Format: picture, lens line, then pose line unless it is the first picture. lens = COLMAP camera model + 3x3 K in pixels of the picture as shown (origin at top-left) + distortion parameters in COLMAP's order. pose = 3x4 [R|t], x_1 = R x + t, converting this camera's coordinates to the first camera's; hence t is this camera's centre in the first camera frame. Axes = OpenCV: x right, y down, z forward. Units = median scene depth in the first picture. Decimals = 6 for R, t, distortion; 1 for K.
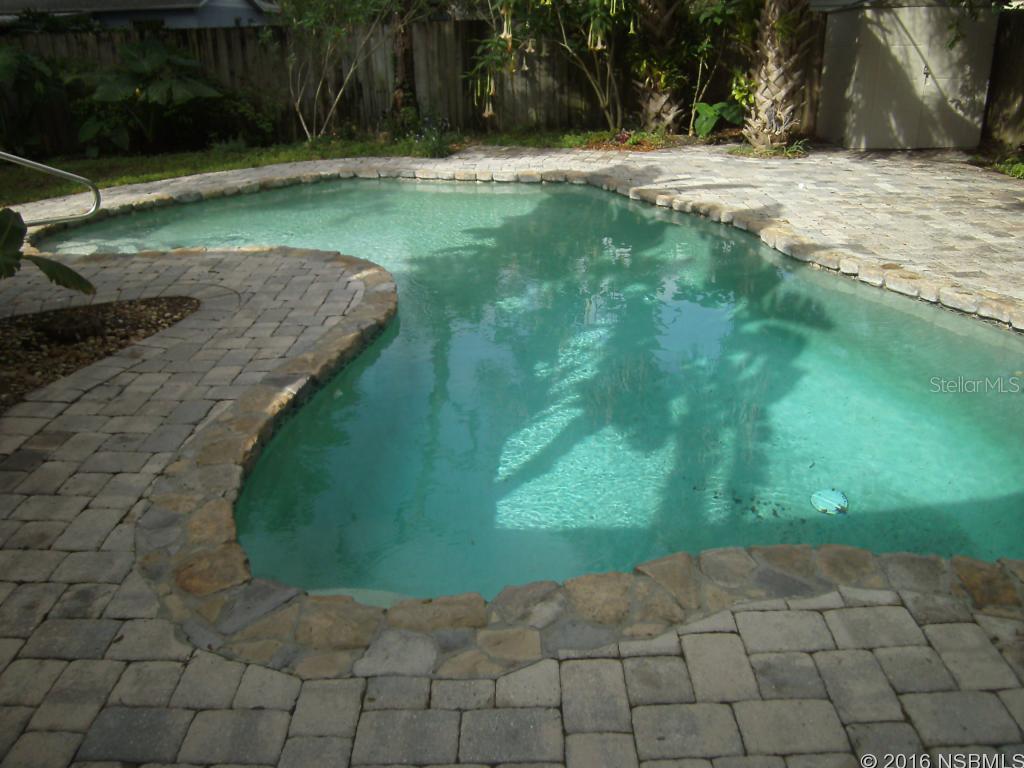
lens RADIAL K [[793.1, 0, 513.1], [0, 793.1, 388.0], [0, 0, 1]] dist [-0.053270, -0.014580]
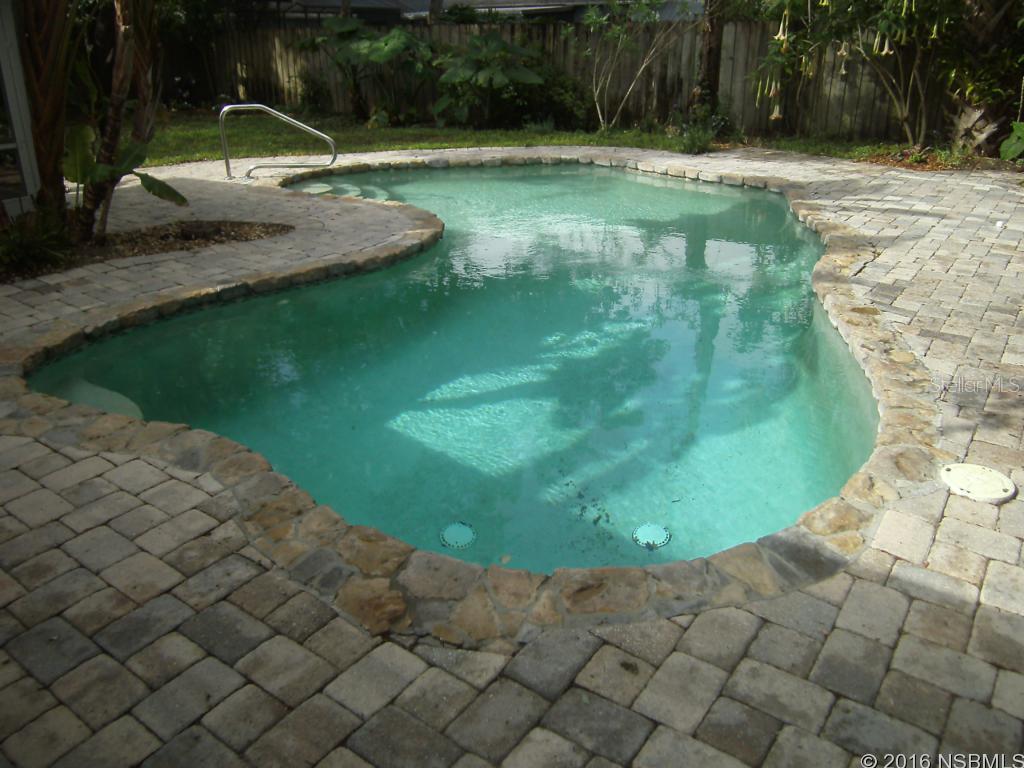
lens RADIAL K [[793.1, 0, 507.6], [0, 793.1, 381.0], [0, 0, 1]] dist [-0.053270, -0.014580]
pose [[0.801640, 0.241990, -0.546639, 0.383683], [-0.242973, 0.967363, 0.071922, -0.026513], [0.546203, 0.075164, 0.834274, 0.048211]]
